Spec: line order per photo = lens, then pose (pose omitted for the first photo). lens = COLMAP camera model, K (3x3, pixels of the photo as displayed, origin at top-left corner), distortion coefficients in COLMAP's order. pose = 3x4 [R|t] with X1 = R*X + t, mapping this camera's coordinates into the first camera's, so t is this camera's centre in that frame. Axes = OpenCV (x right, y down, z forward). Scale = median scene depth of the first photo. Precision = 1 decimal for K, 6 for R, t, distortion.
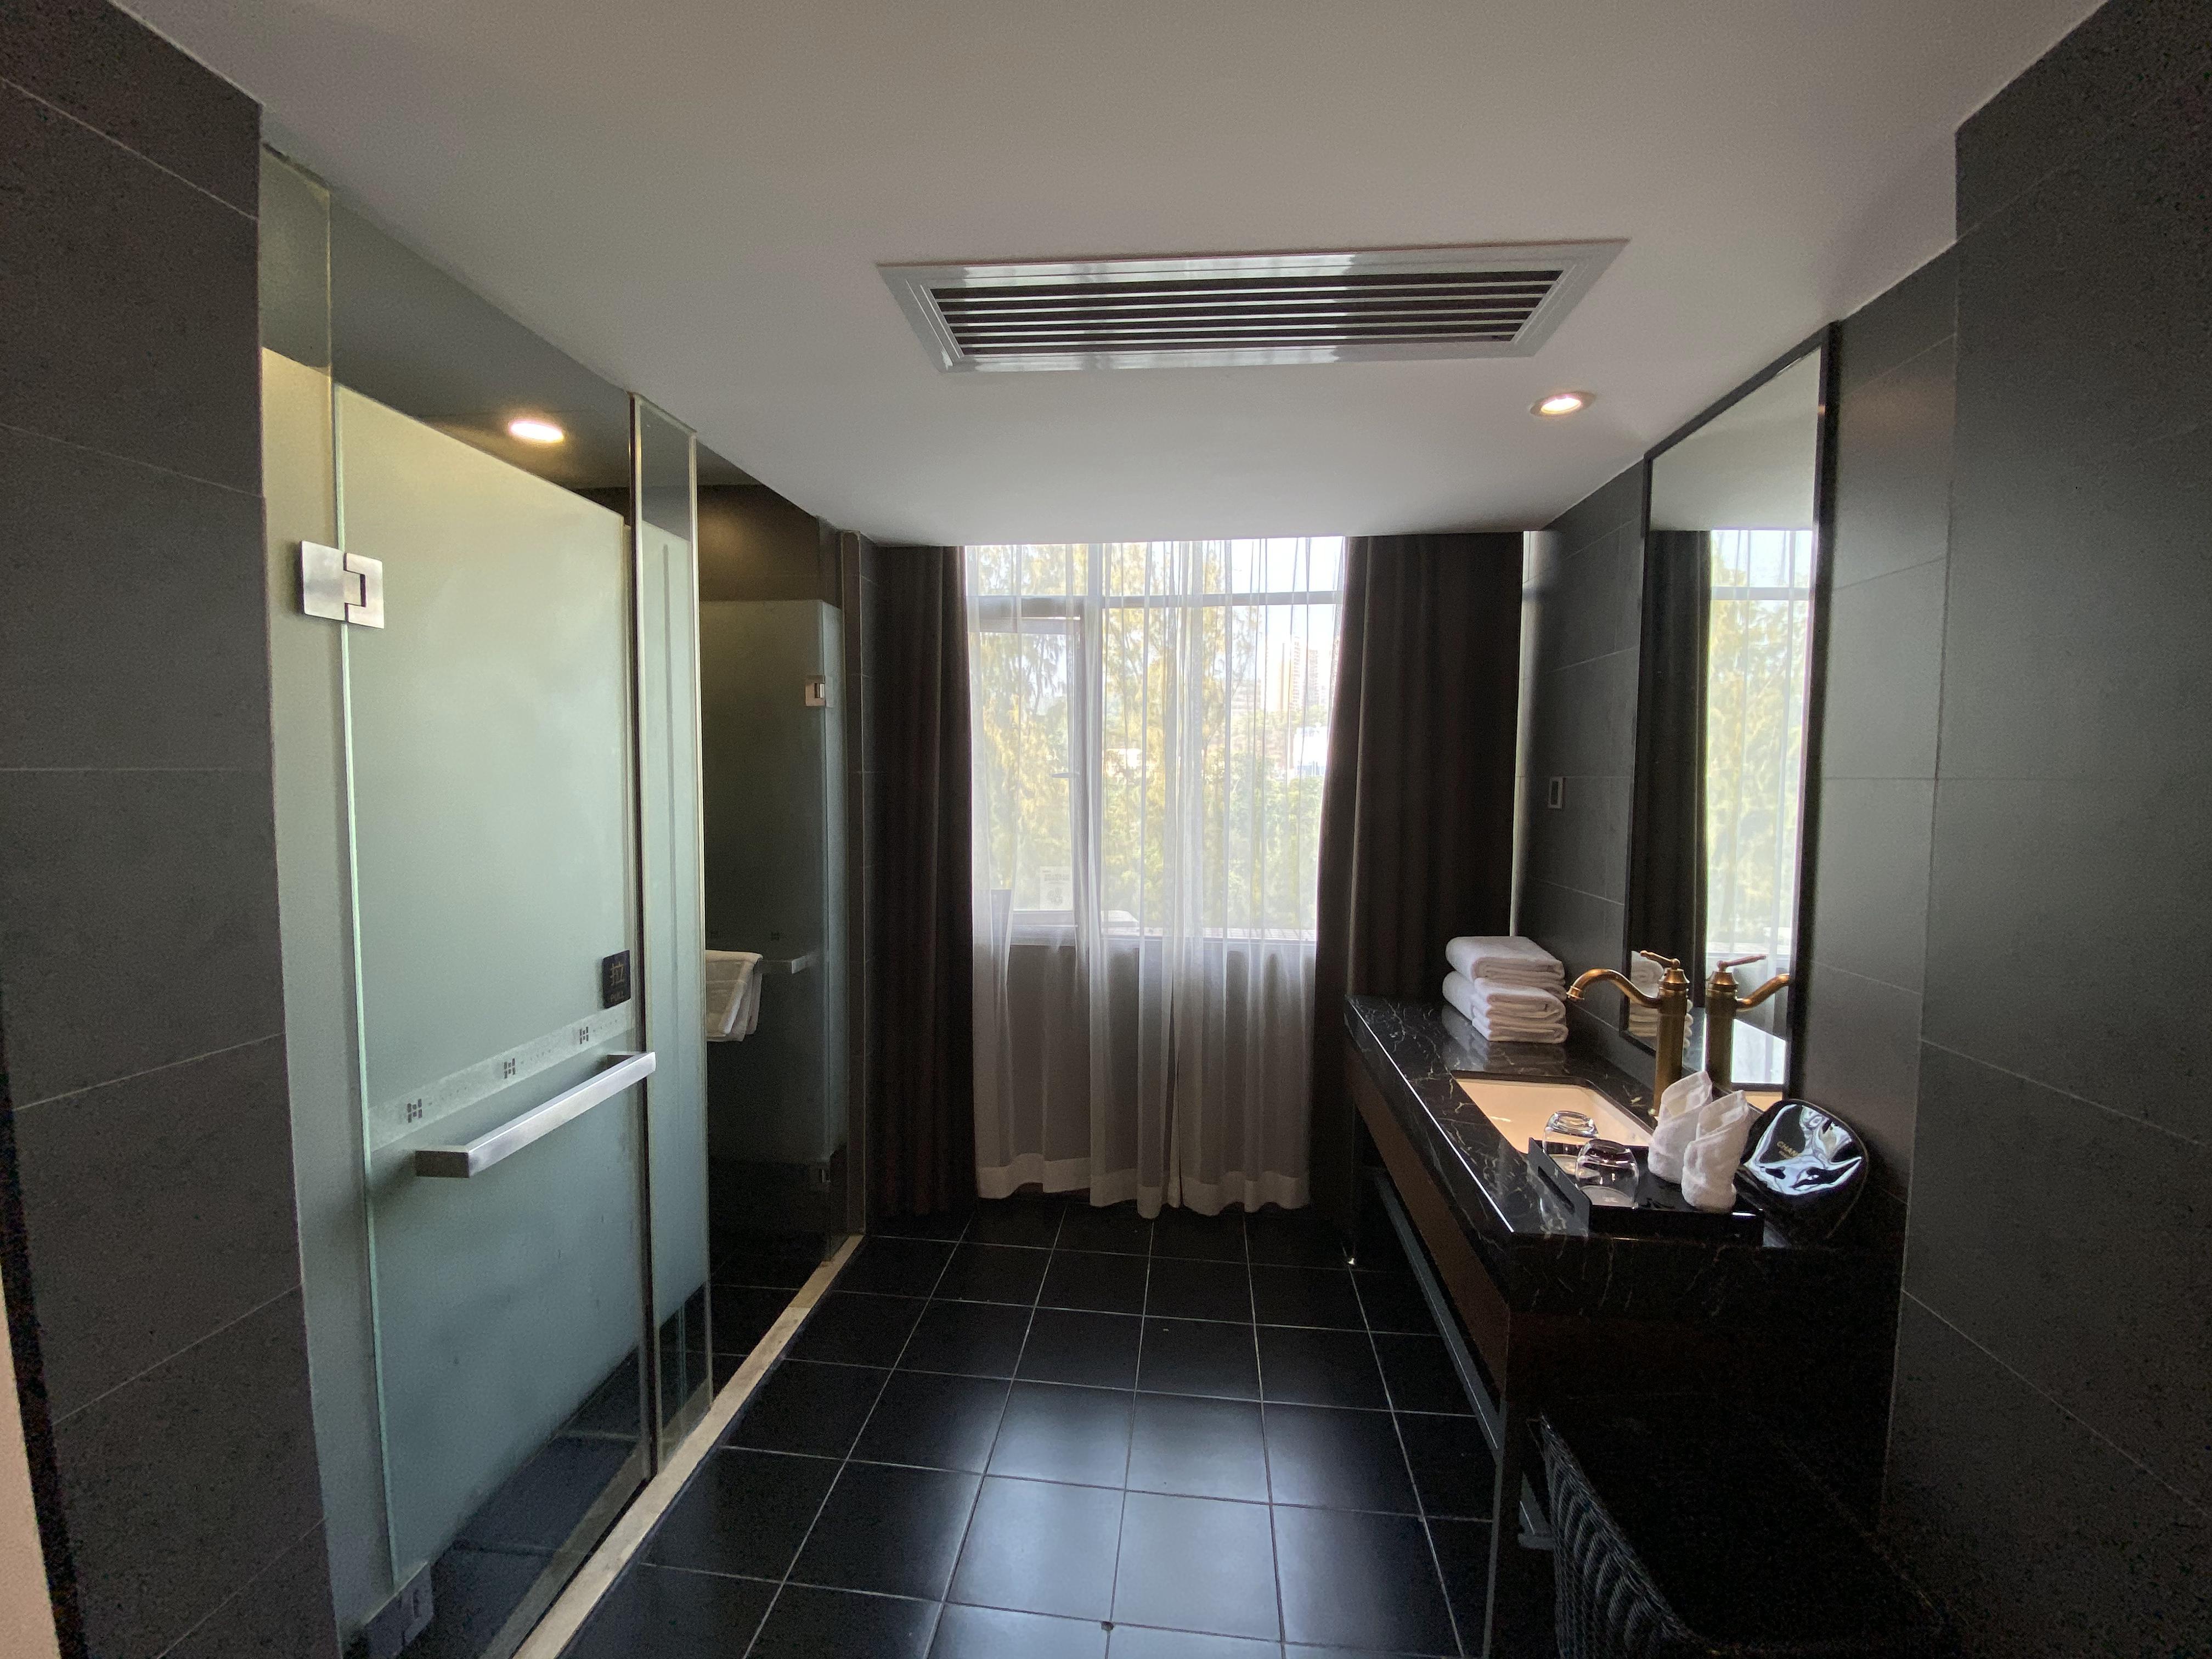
lens RADIAL K [[899.5, 0, 1106.0], [0, 899.5, 829.5], [0, 0, 1]] dist [0.043049, -0.034272]
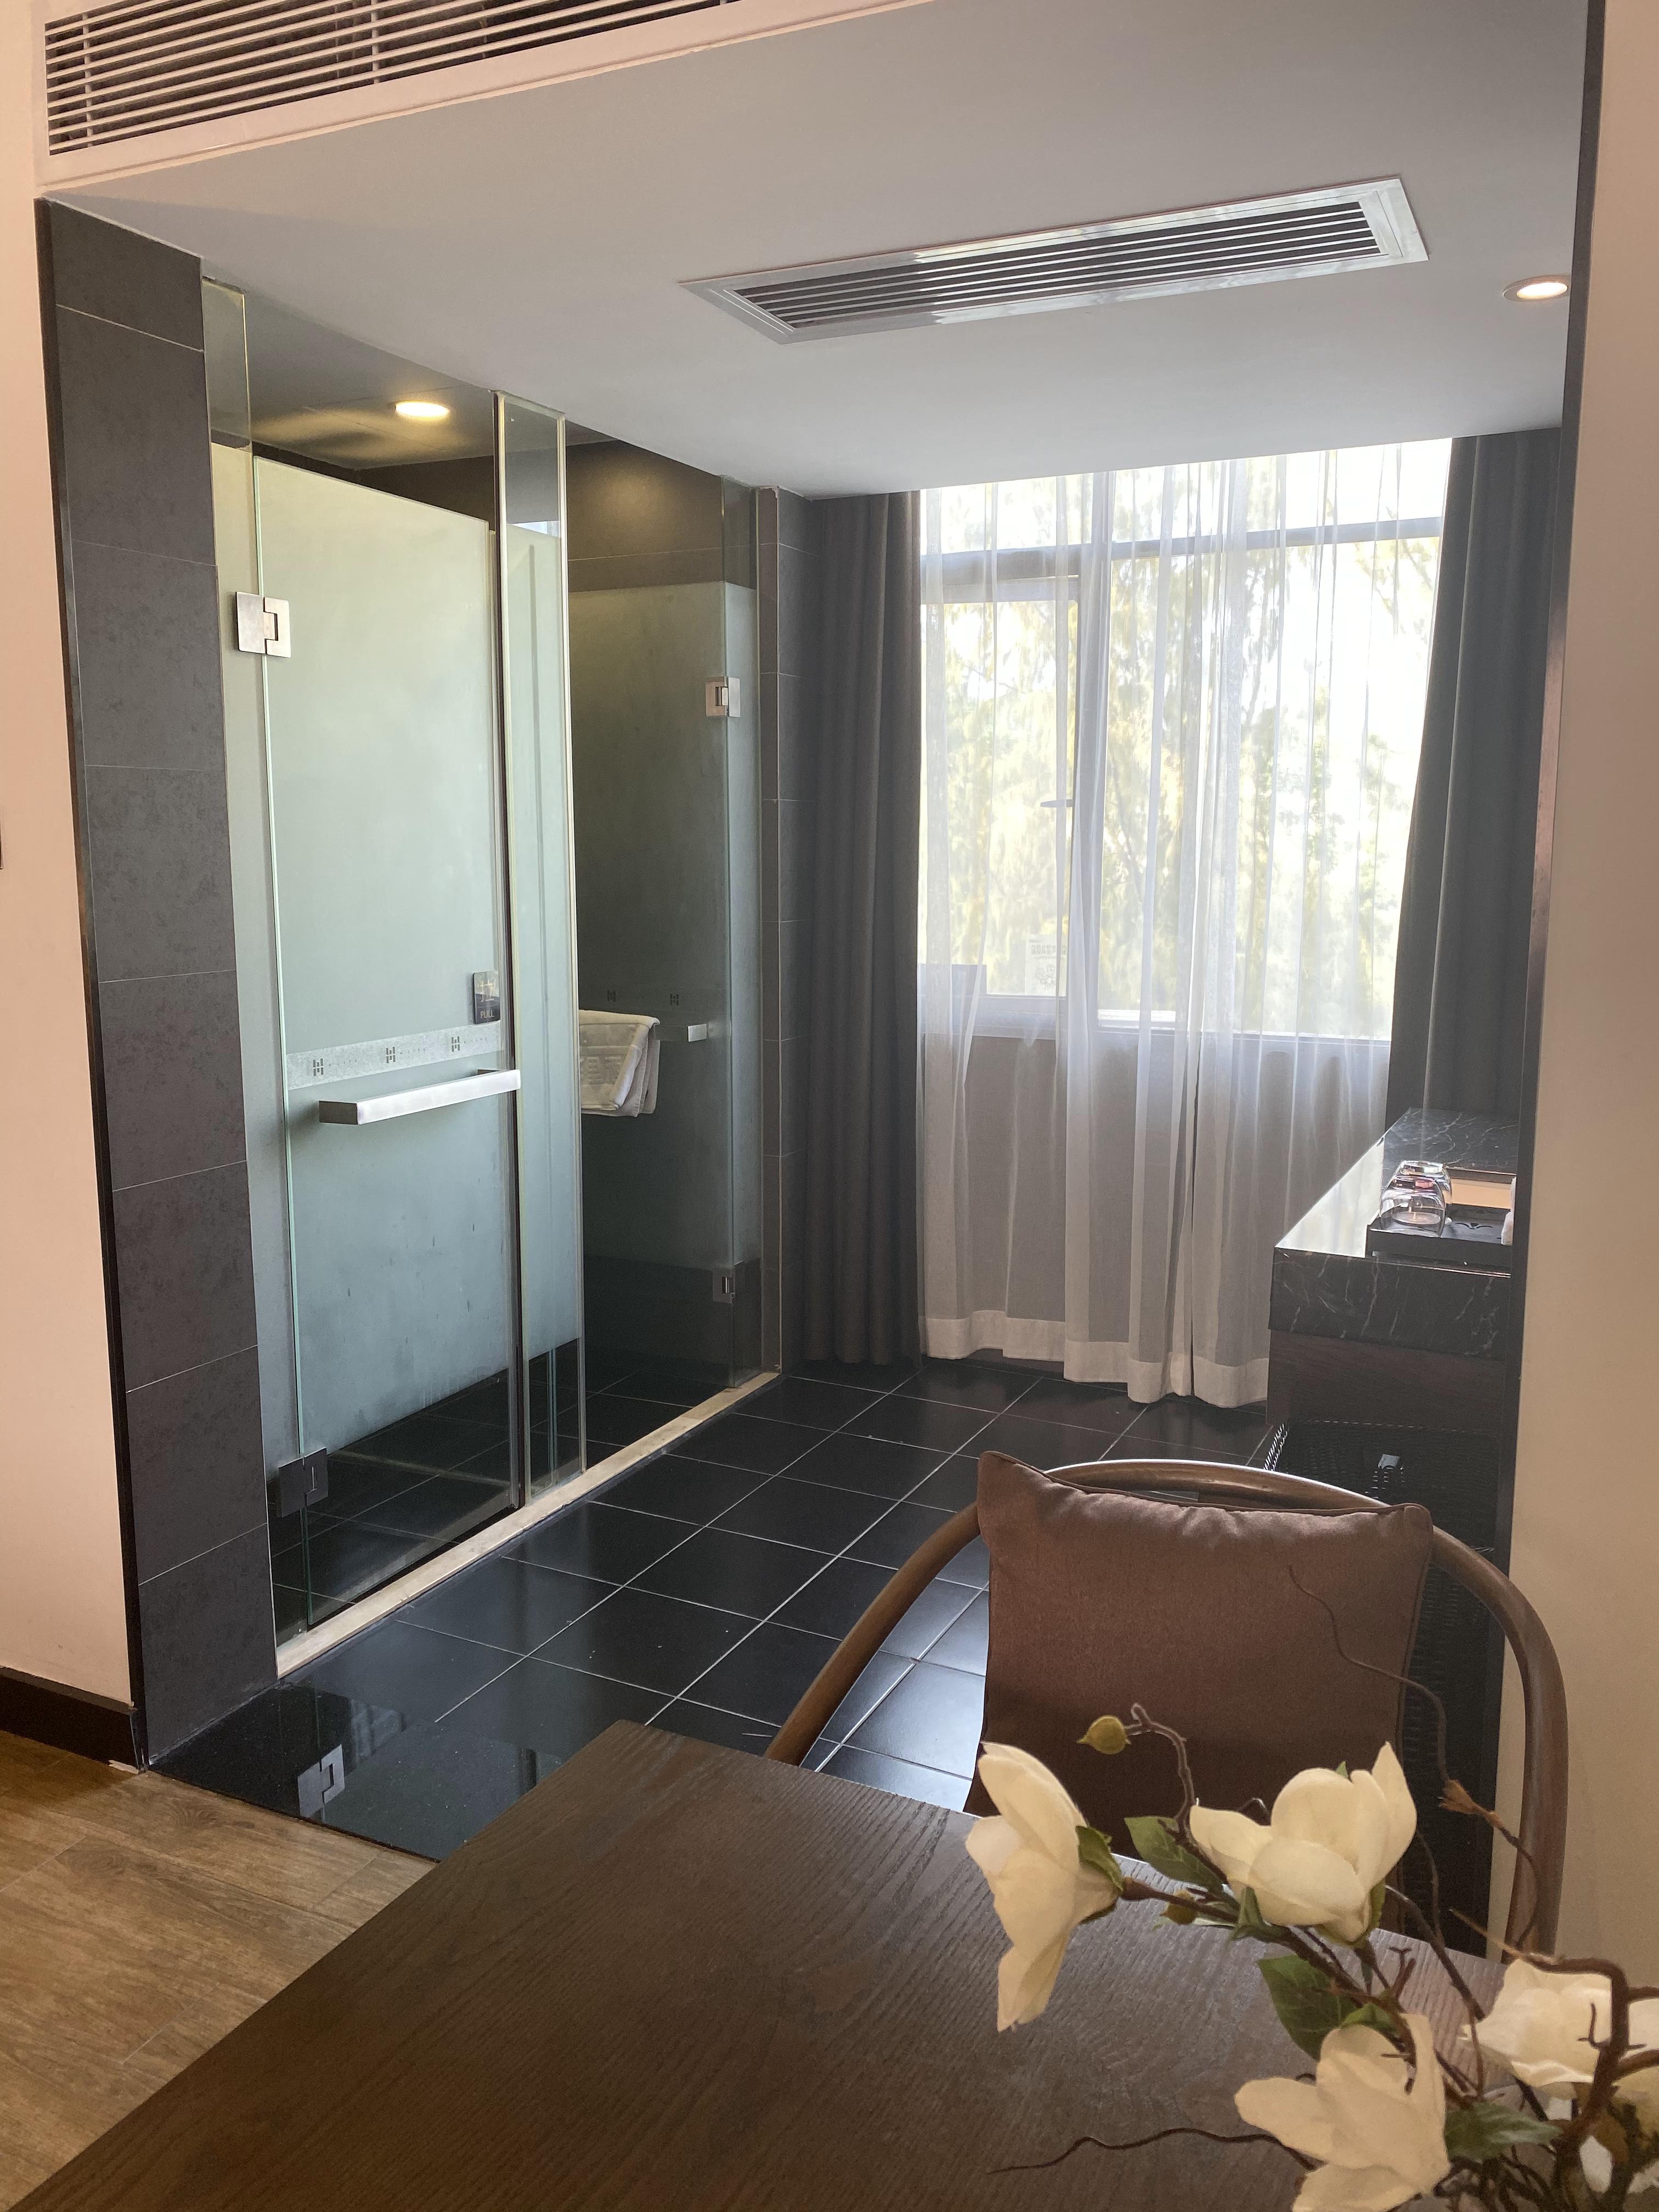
lens RADIAL K [[1665.6, 0, 829.5], [0, 1665.6, 1106.0], [0, 0, 1]] dist [0.089470, -0.214384]
pose [[0.937793, 0.050784, -0.343460, 0.302542], [-0.017578, 0.994921, 0.099114, 0.061940], [0.346749, -0.086911, 0.933923, -0.397943]]
